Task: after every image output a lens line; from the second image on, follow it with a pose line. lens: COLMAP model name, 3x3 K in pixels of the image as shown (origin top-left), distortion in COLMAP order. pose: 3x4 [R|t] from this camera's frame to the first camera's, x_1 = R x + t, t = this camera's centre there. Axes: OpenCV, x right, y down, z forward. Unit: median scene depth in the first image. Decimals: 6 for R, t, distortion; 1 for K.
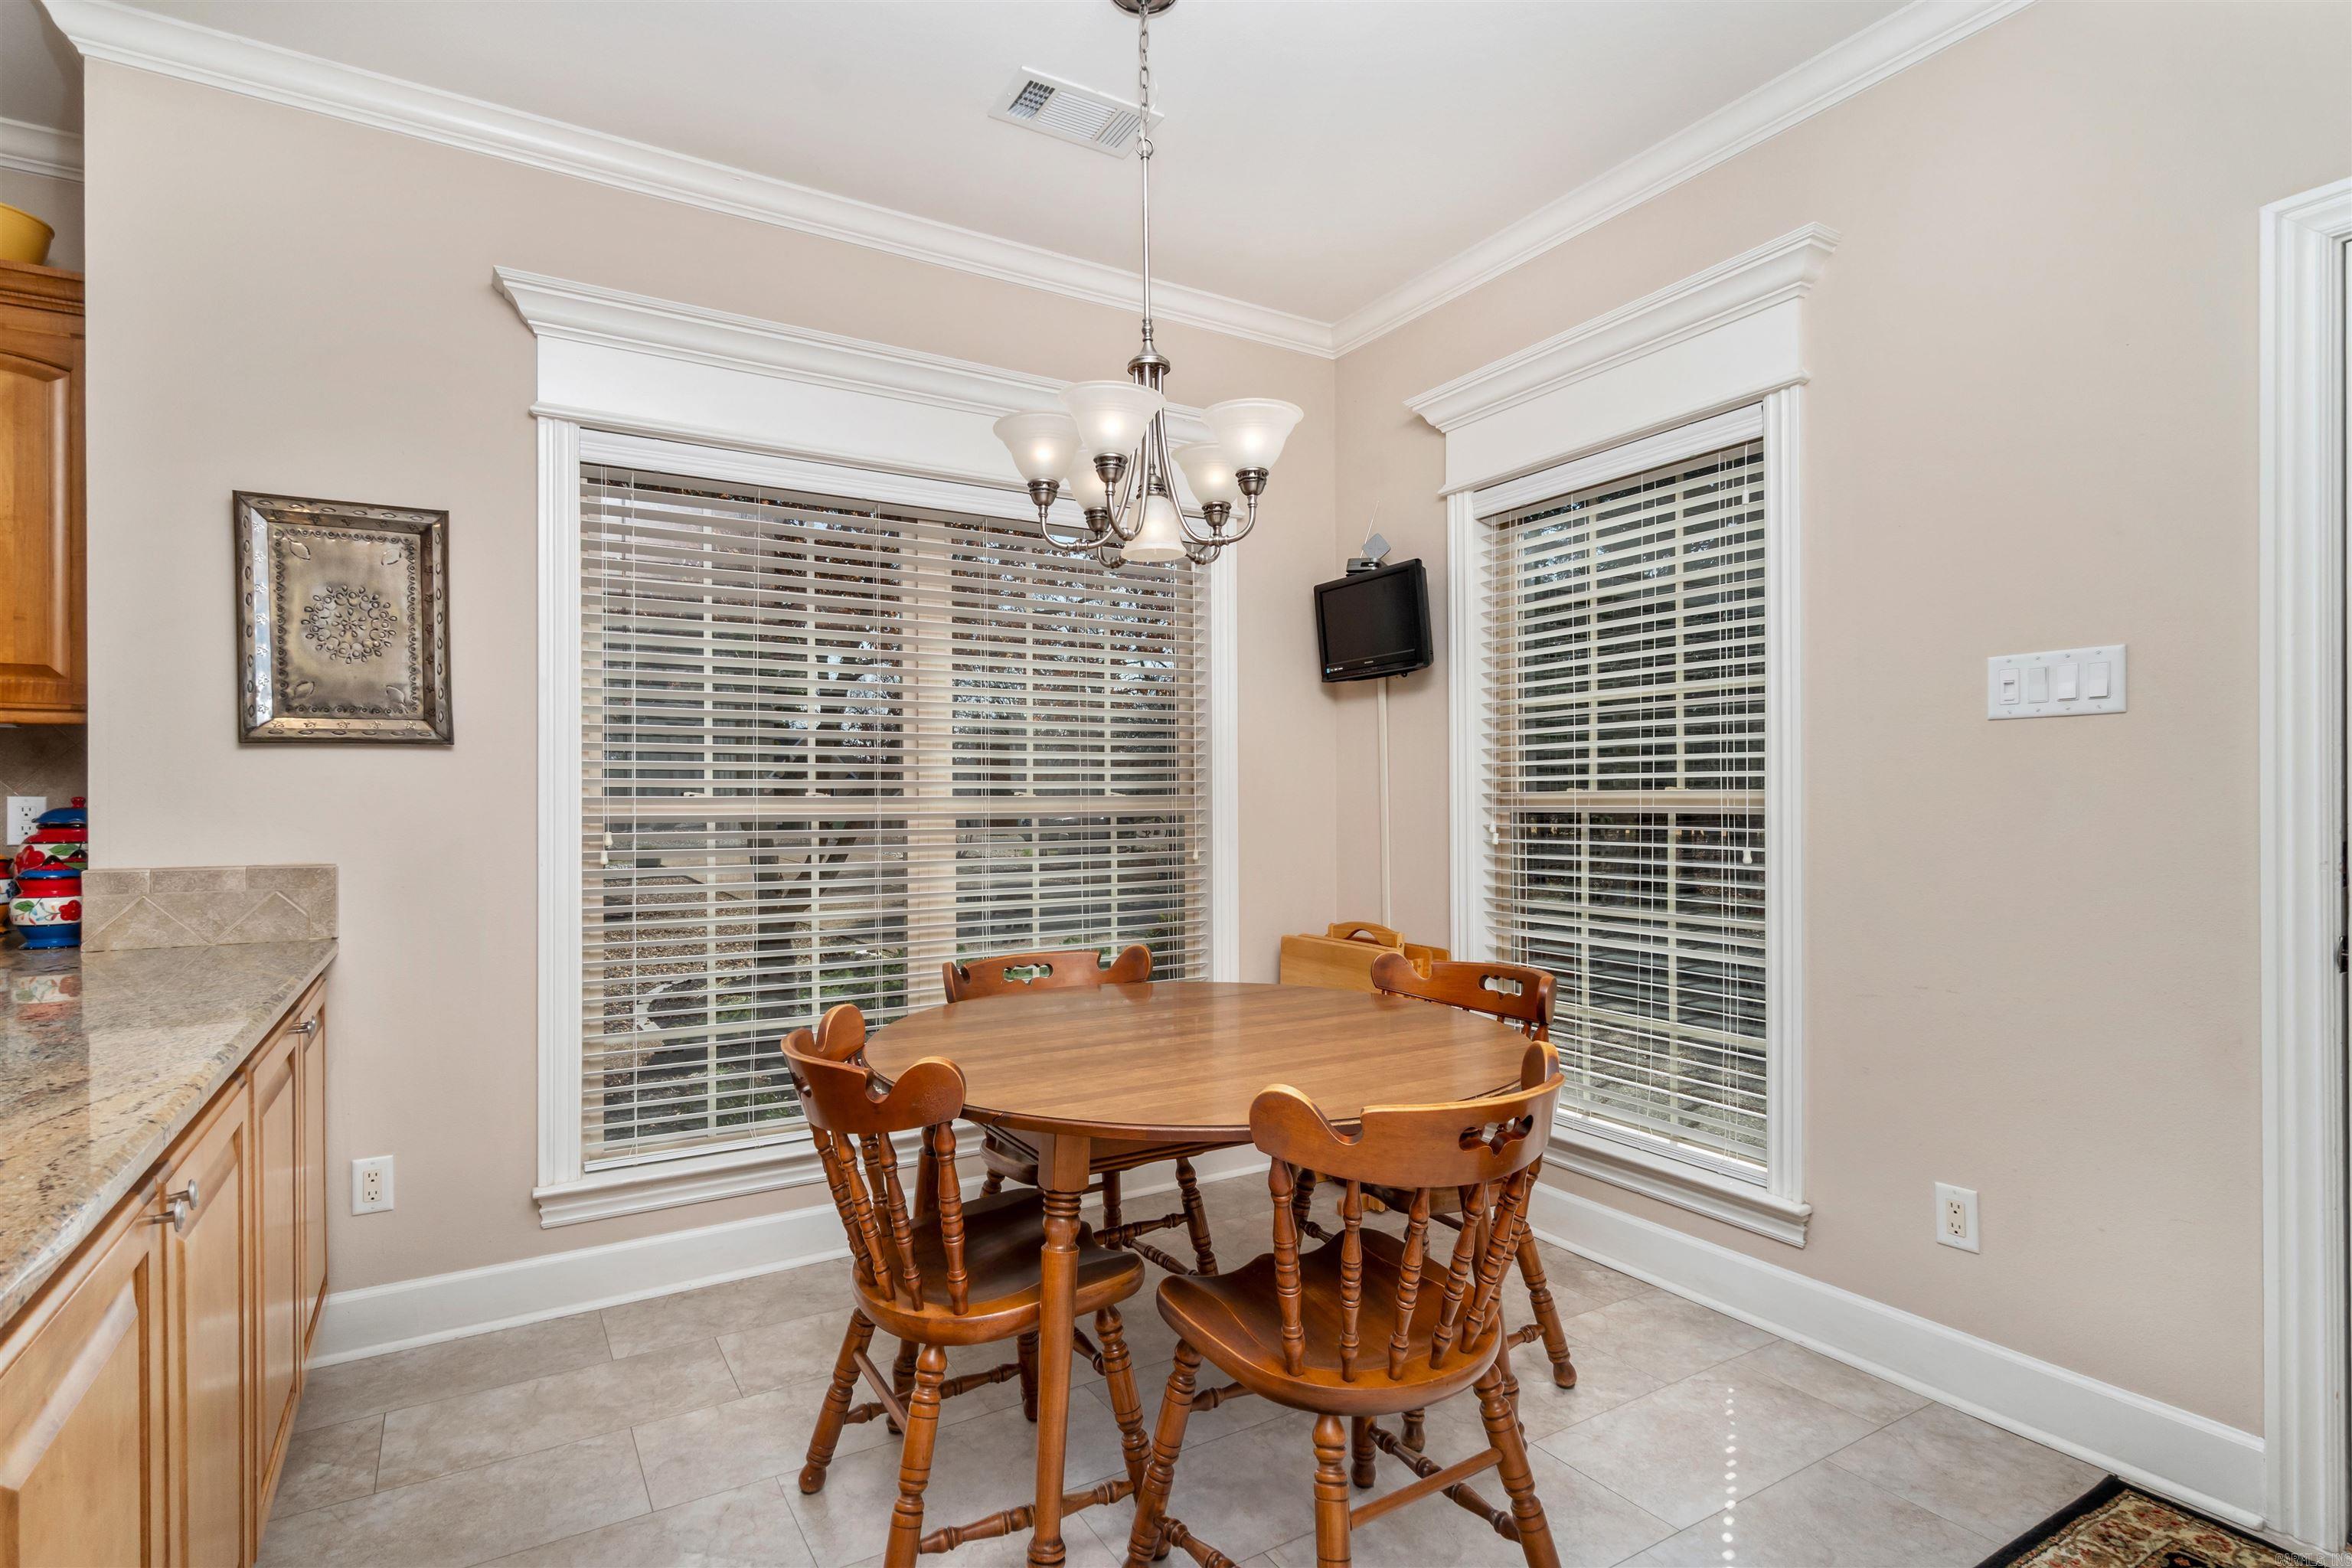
lens RADIAL K [[1151.5, 0, 1168.9], [0, 1151.5, 793.0], [0, 0, 1]] dist [0.004724, 0.001028]
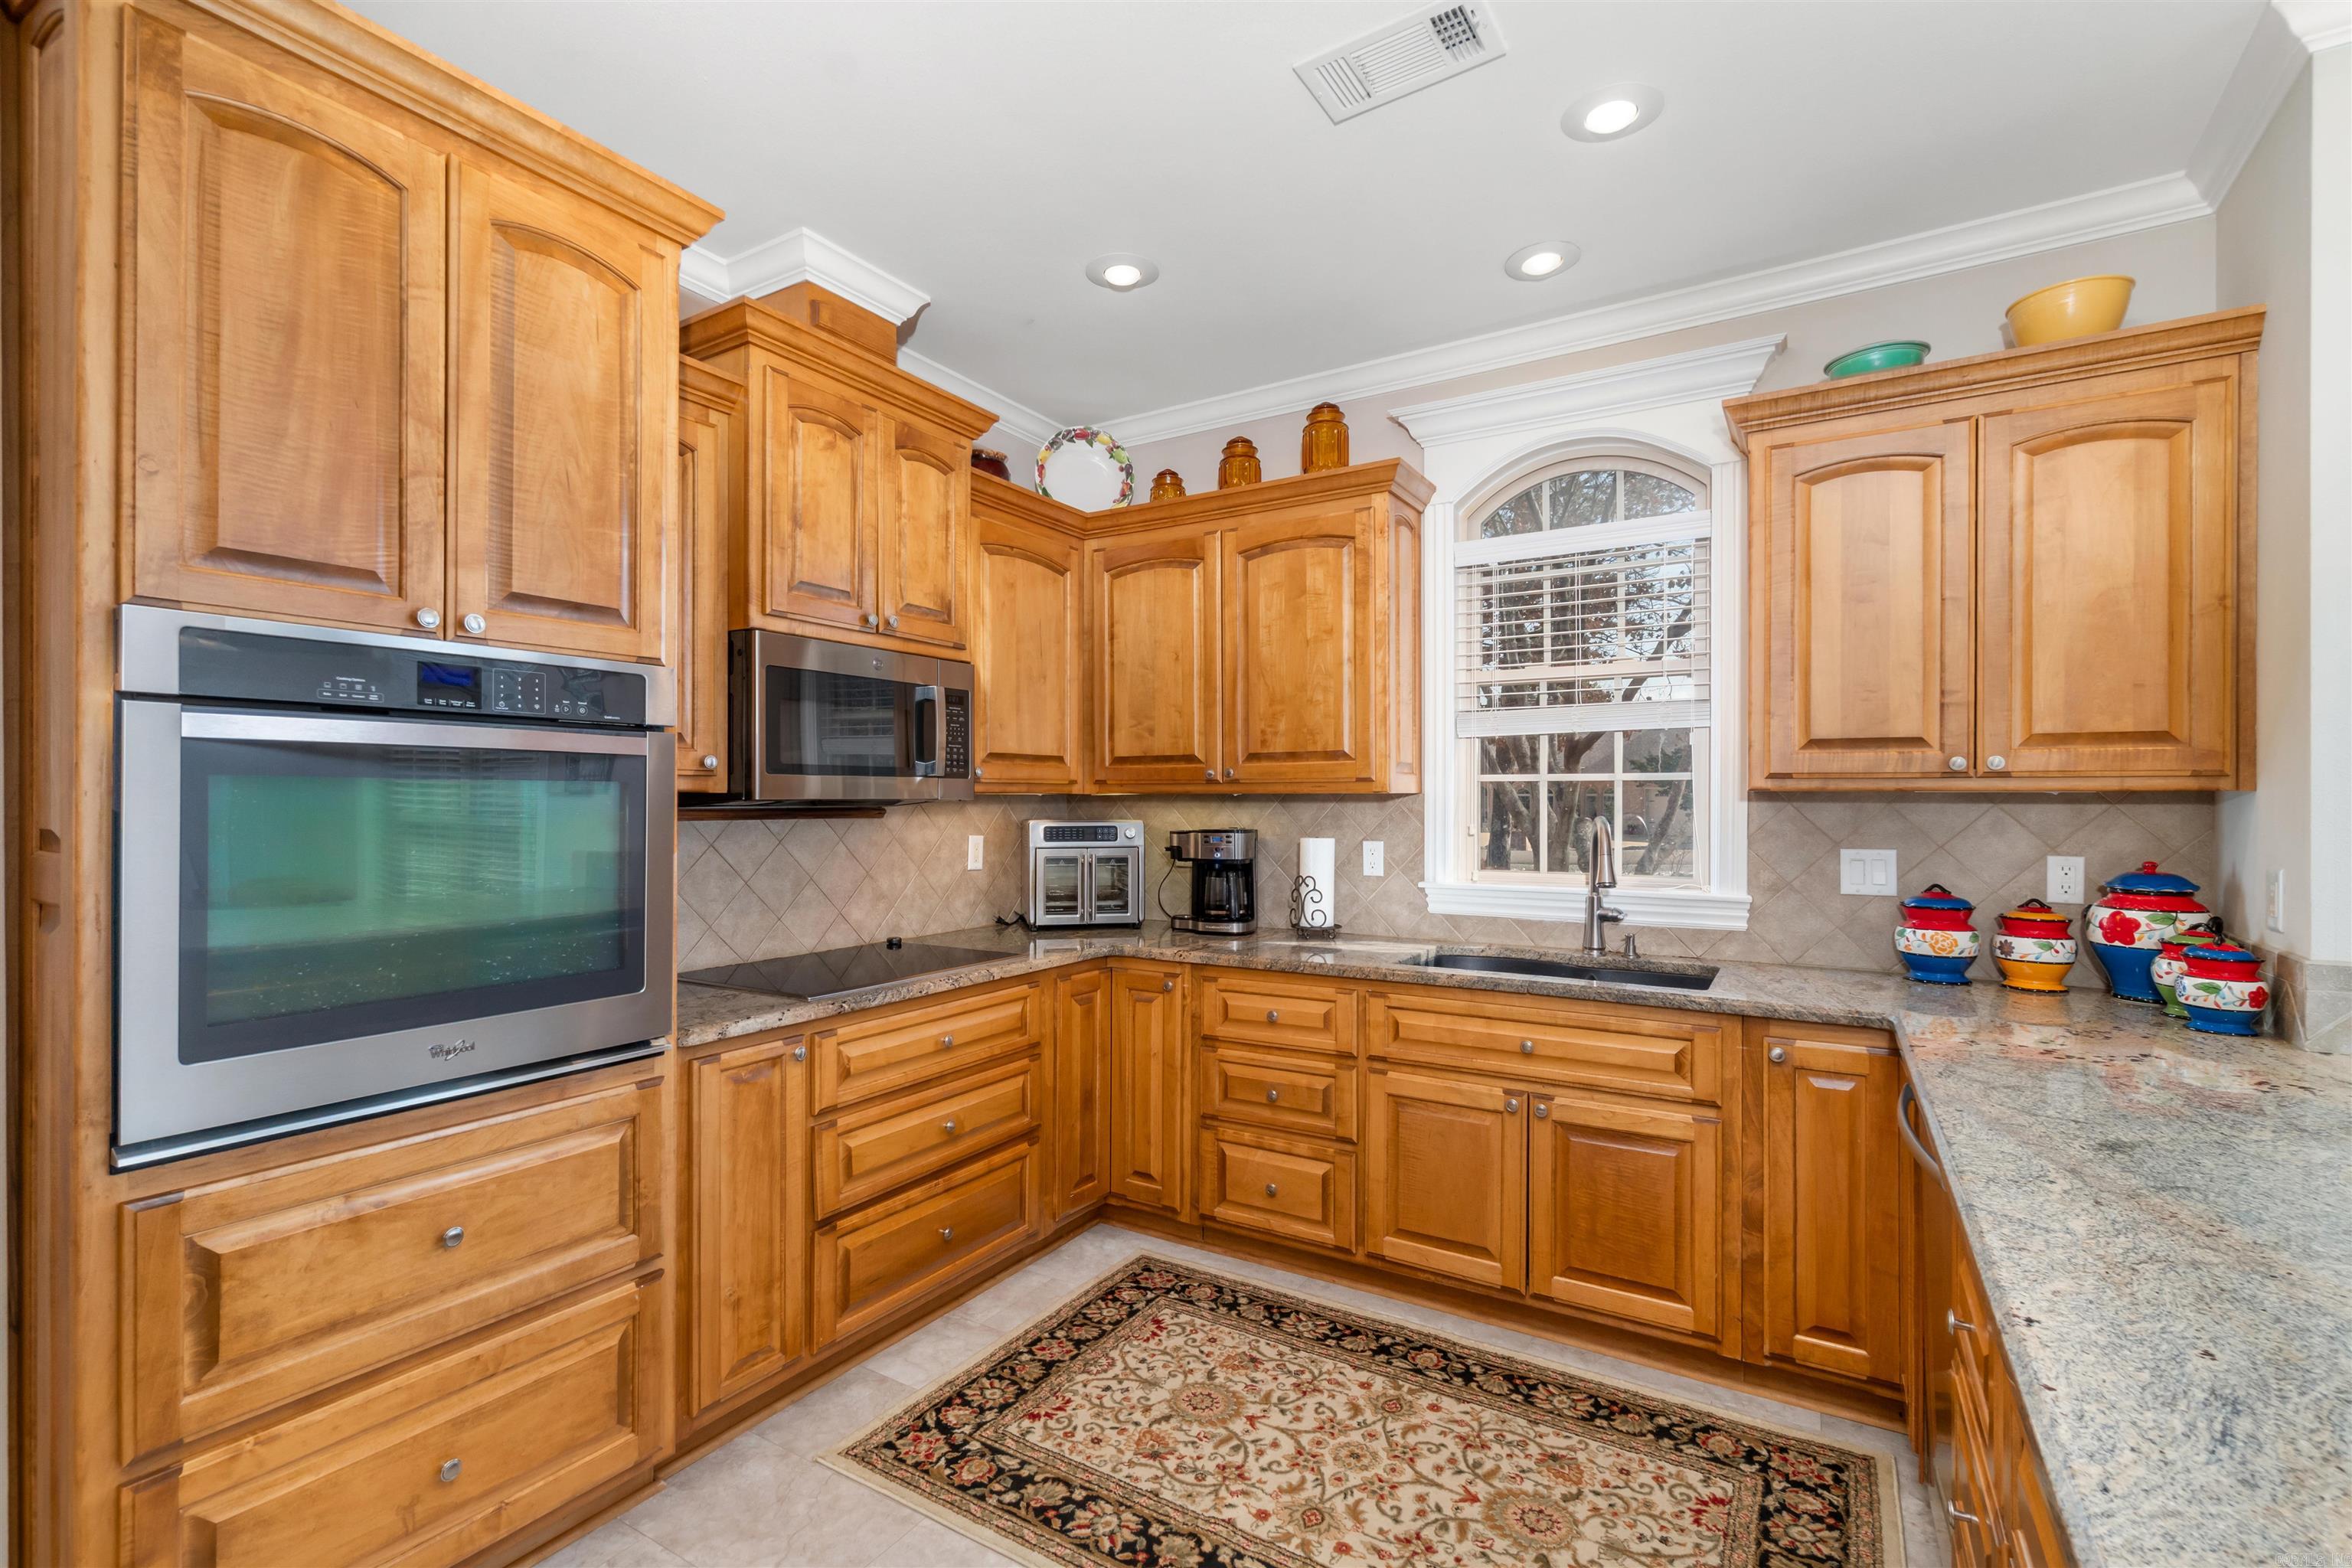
lens RADIAL K [[1071.7, 0, 1157.8], [0, 1071.7, 793.6], [0, 0, 1]] dist [0.007252, 0.000687]
pose [[0.455956, 0.003058, -0.889997, -0.519808], [0.004233, 0.999975, 0.005604, -0.062918], [0.889992, -0.006322, 0.455932, -0.157251]]
